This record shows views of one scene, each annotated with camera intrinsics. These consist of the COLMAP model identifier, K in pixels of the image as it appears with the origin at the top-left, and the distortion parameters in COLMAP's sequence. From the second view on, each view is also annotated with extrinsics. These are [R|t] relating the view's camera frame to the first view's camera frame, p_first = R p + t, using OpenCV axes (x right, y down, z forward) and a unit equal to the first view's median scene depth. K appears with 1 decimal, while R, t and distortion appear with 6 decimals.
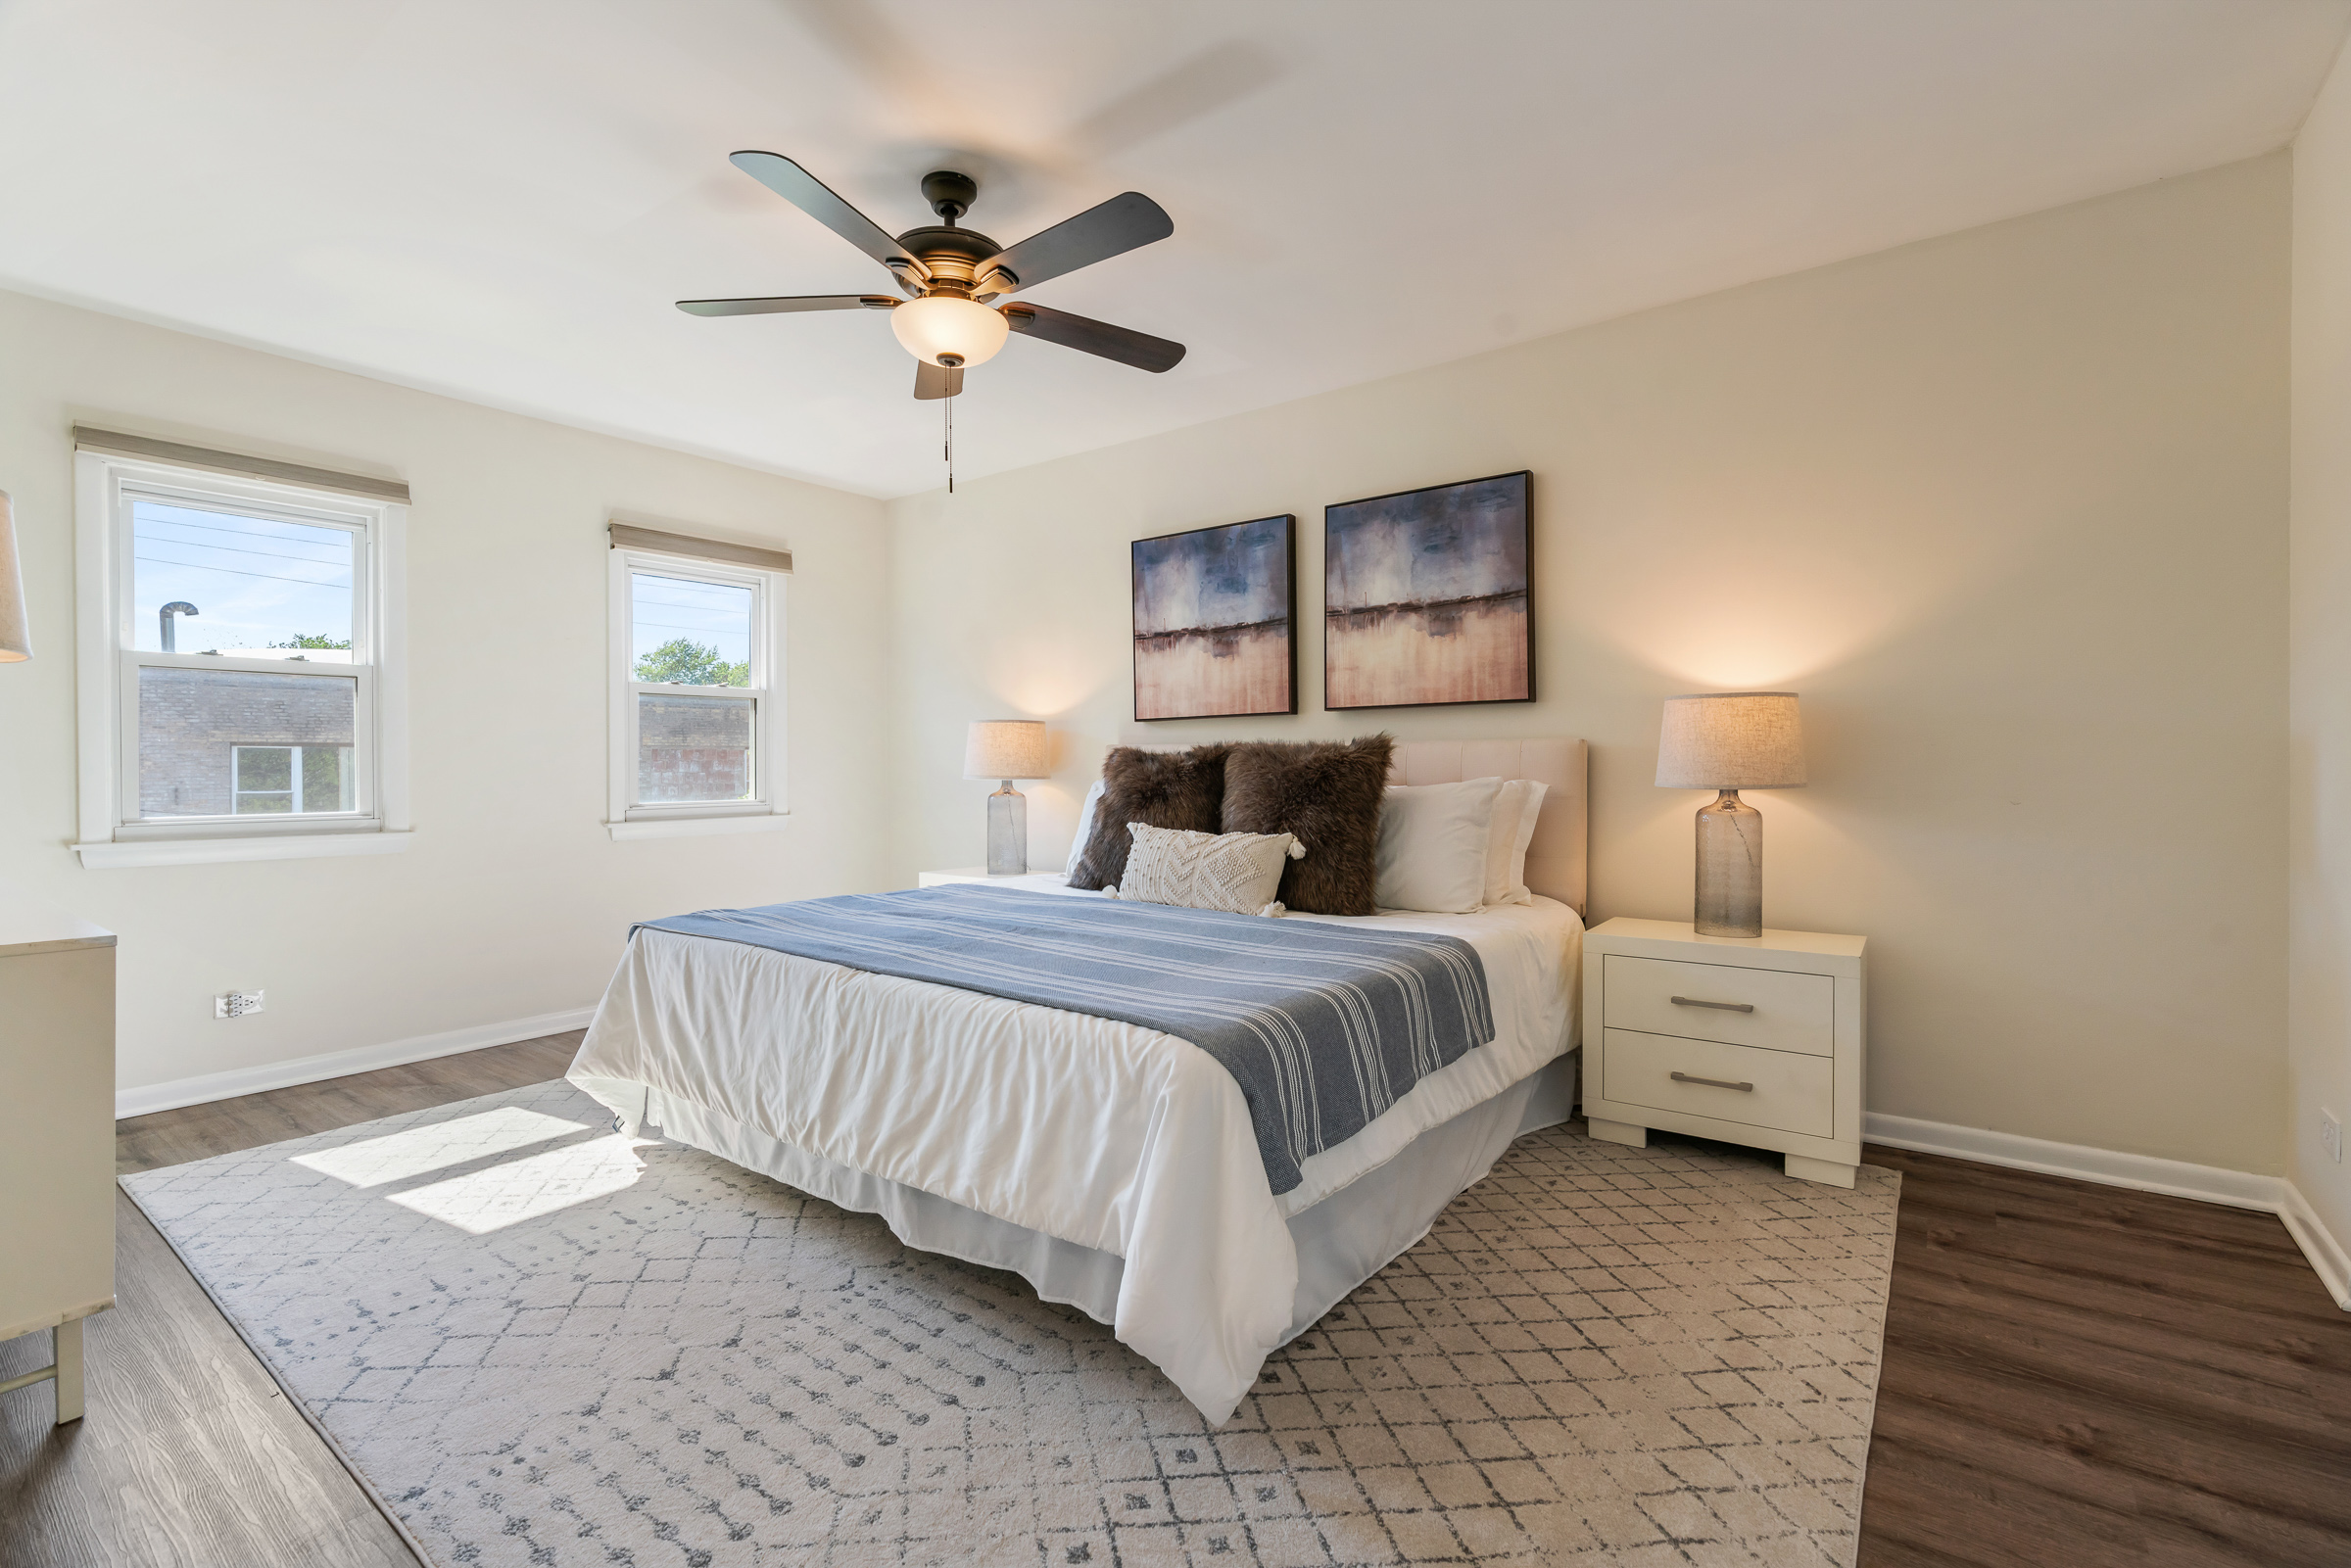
lens RADIAL K [[1031.7, 0, 1175.5], [0, 1031.7, 784.0], [0, 0, 1]] dist [-0.018149, -0.000164]
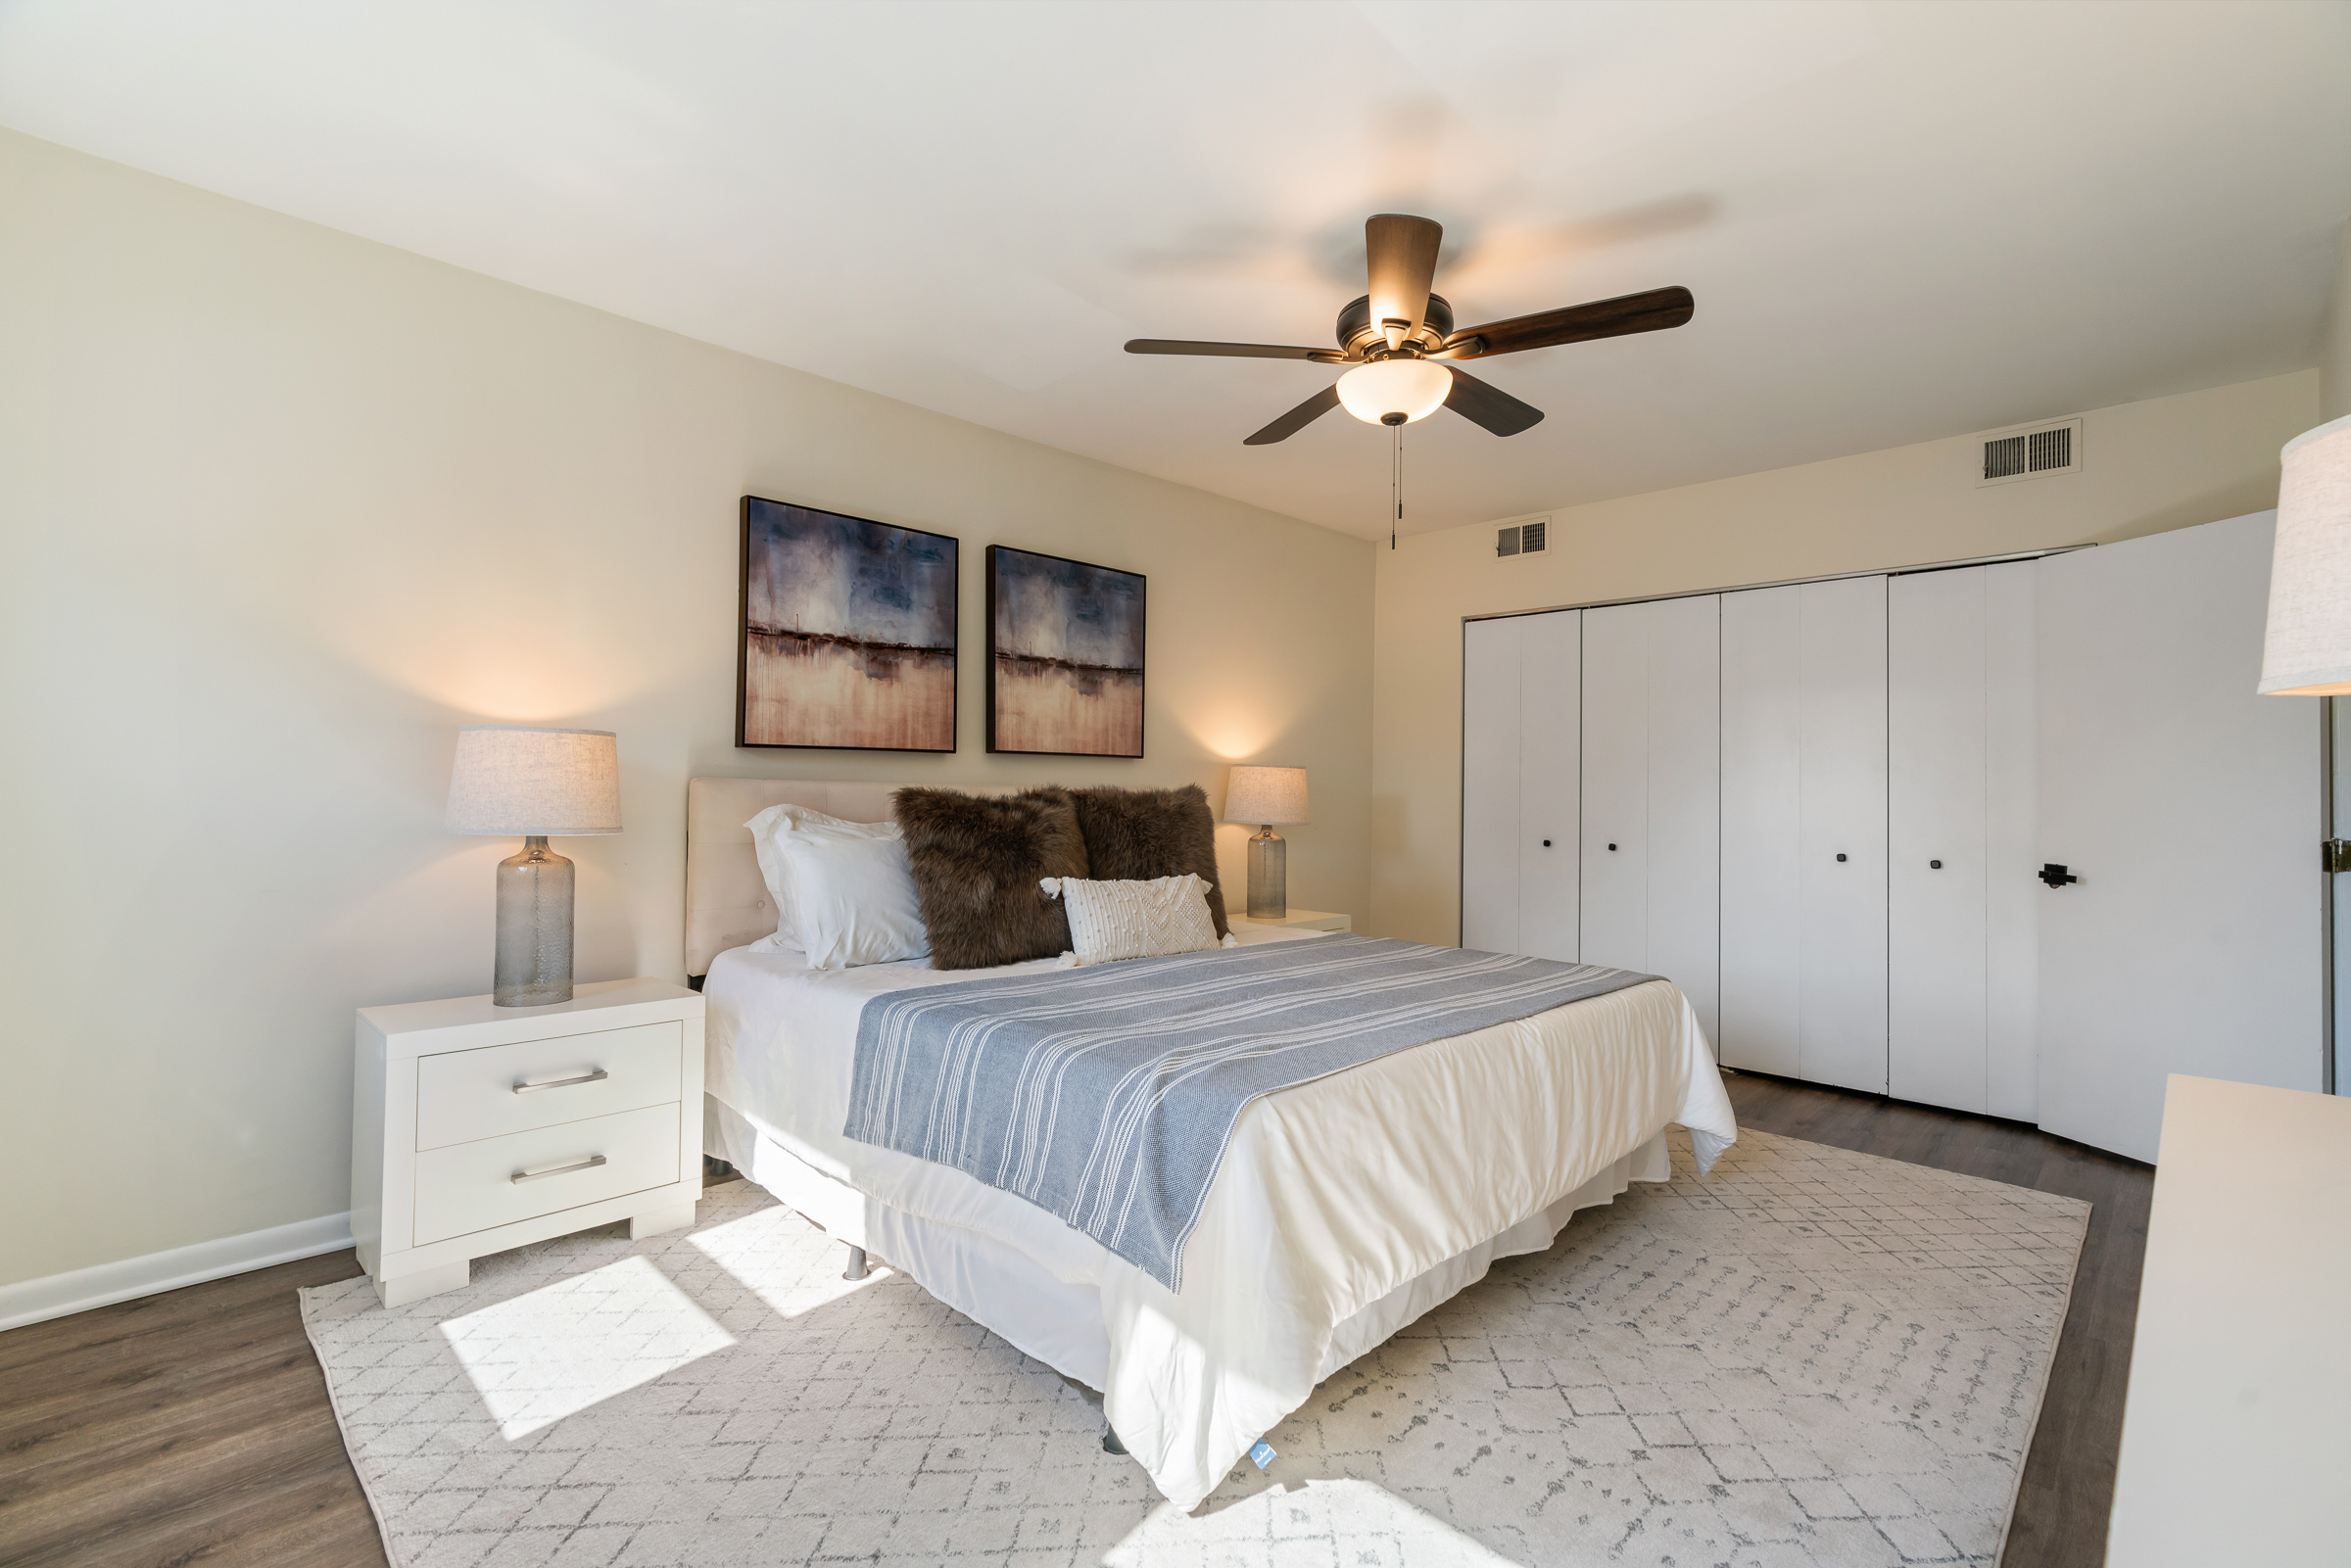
lens RADIAL K [[1093.9, 0, 1184.7], [0, 1093.9, 750.4], [0, 0, 1]] dist [-0.010058, -0.000189]
pose [[0.118458, 0.062131, 0.991013, -0.811384], [0.027364, 0.997457, -0.065805, -0.002072], [-0.992582, 0.034913, 0.116456, 0.676357]]
